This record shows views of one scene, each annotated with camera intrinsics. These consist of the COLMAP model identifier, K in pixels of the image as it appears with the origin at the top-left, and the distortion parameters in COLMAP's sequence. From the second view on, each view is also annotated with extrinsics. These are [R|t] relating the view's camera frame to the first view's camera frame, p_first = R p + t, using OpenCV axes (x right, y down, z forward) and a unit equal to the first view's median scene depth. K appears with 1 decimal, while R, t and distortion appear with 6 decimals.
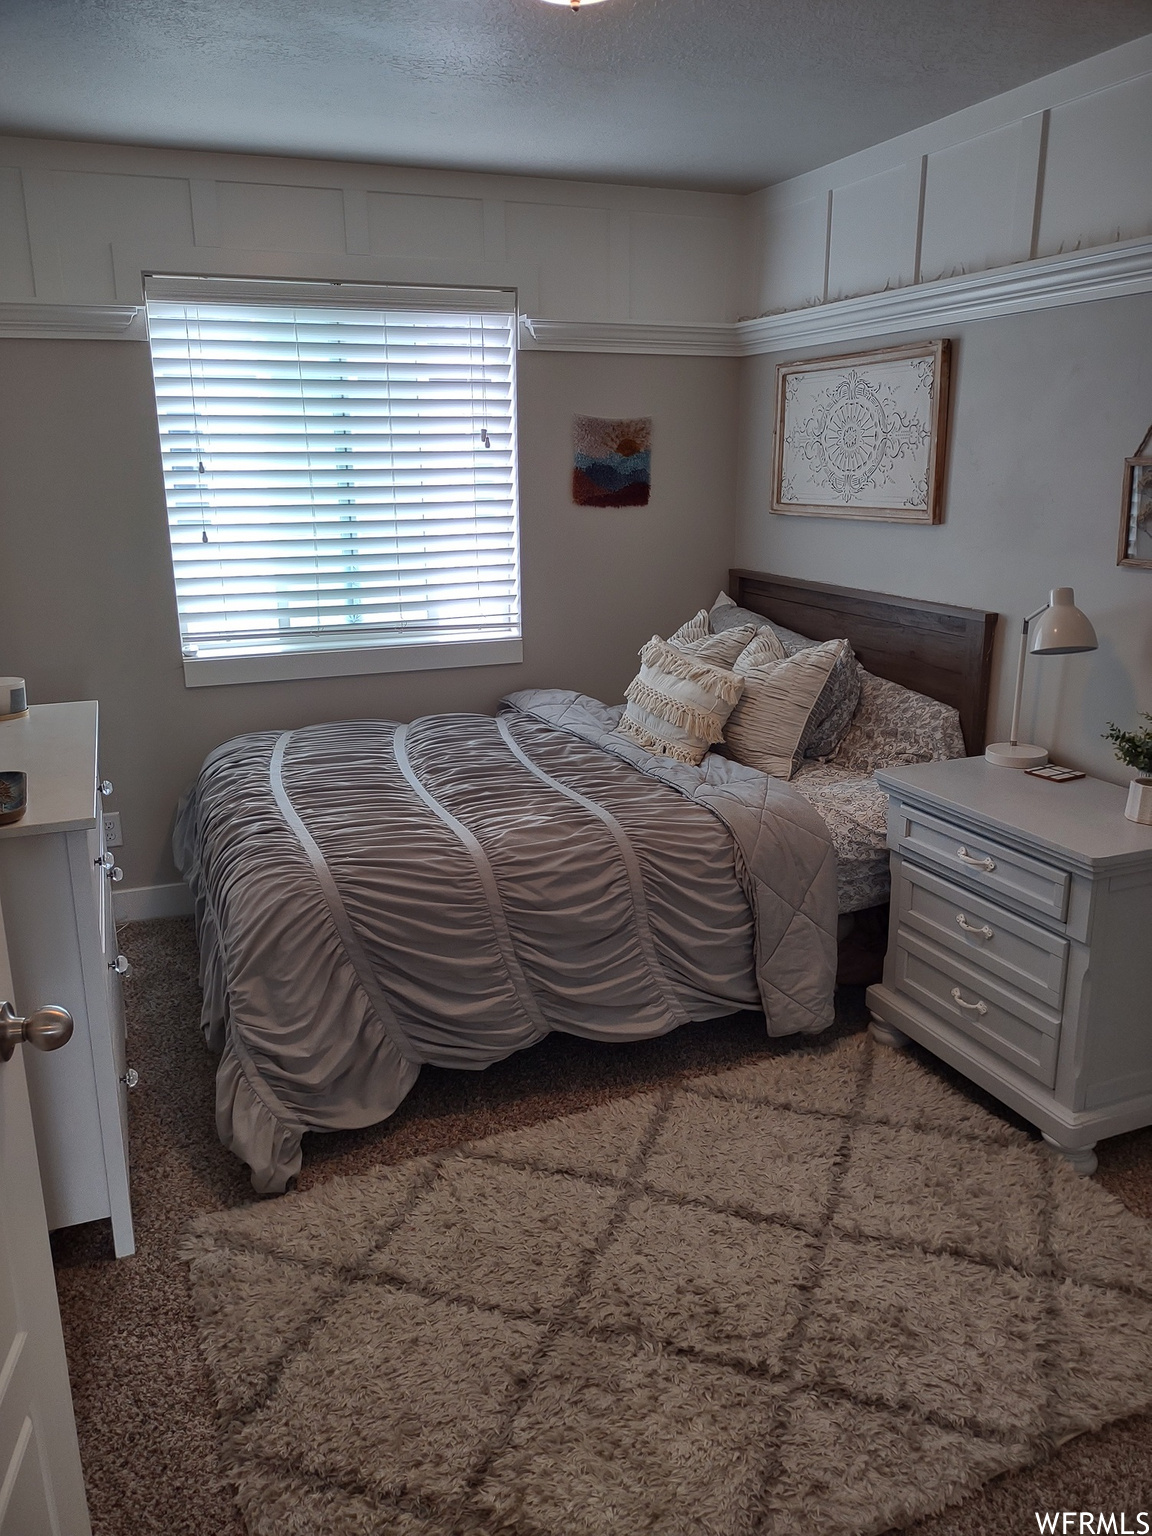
lens RADIAL K [[1145.8, 0, 576.0], [0, 1145.8, 768.0], [0, 0, 1]] dist [0.067051, -0.054992]
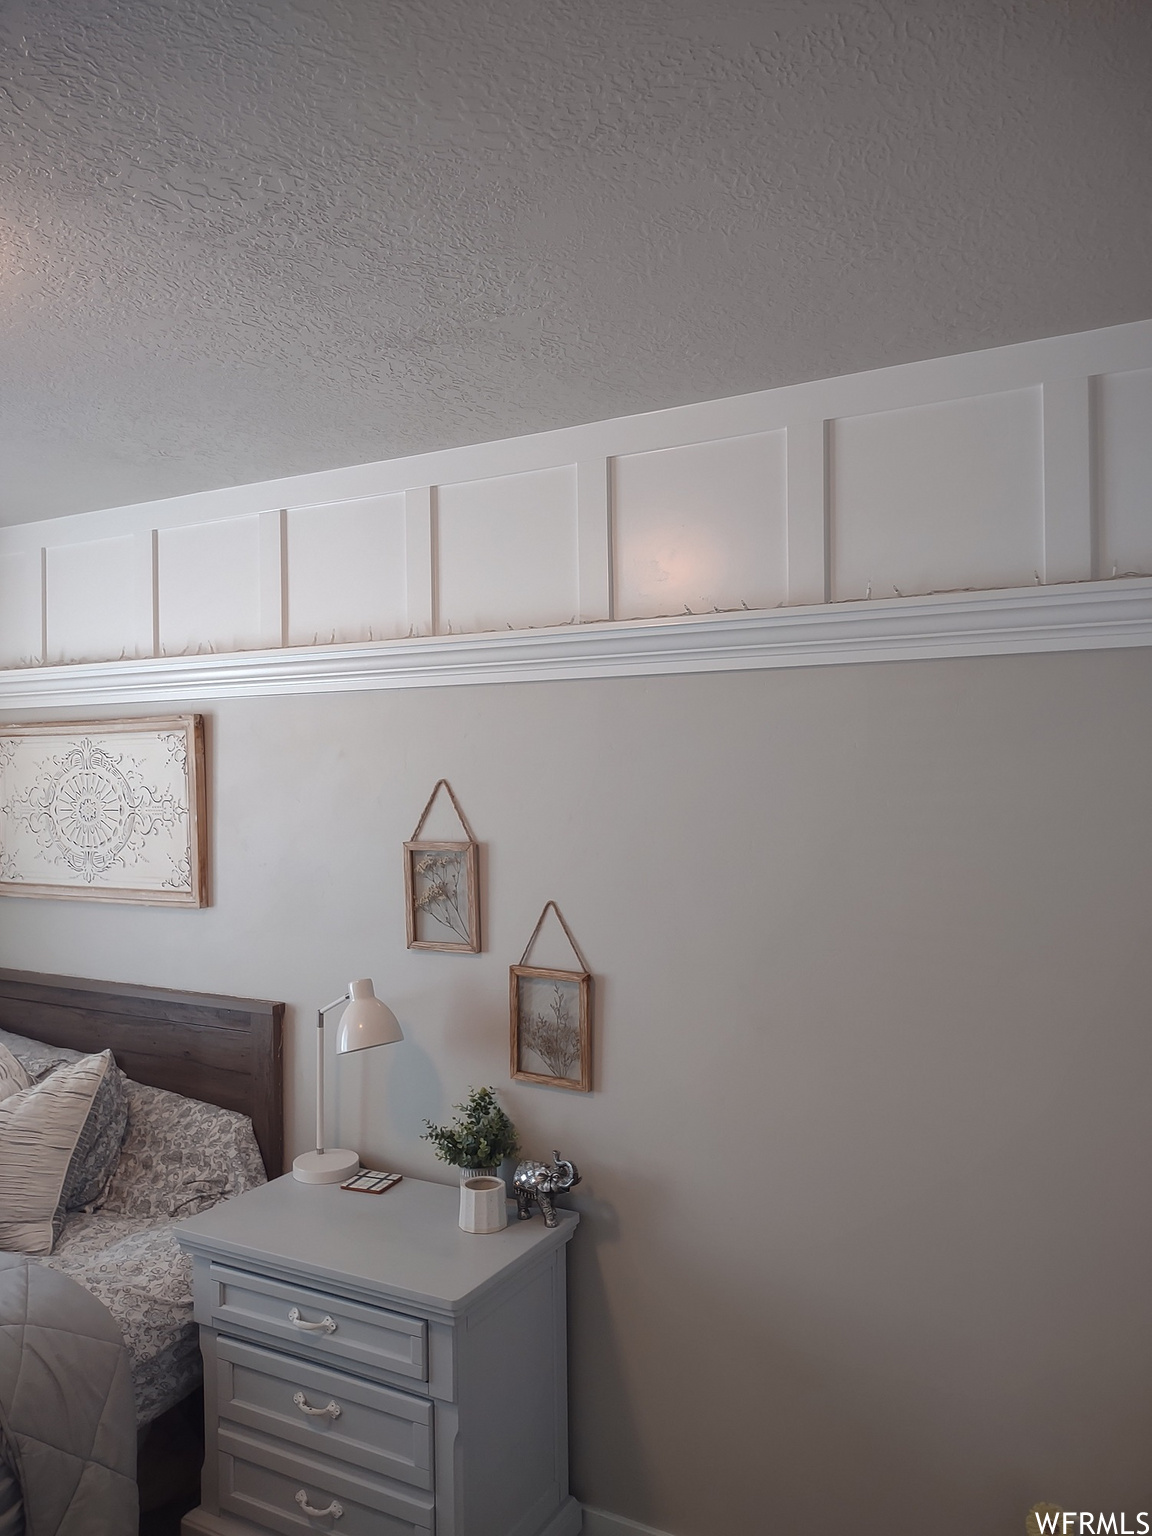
lens RADIAL K [[1216.2, 0, 576.0], [0, 1216.2, 768.0], [0, 0, 1]] dist [0.007830, -0.008552]
pose [[0.802857, -0.003665, 0.596161, -0.015176], [0.169702, 0.960018, -0.222638, -0.058401], [-0.571509, 0.279916, 0.771378, 0.088054]]
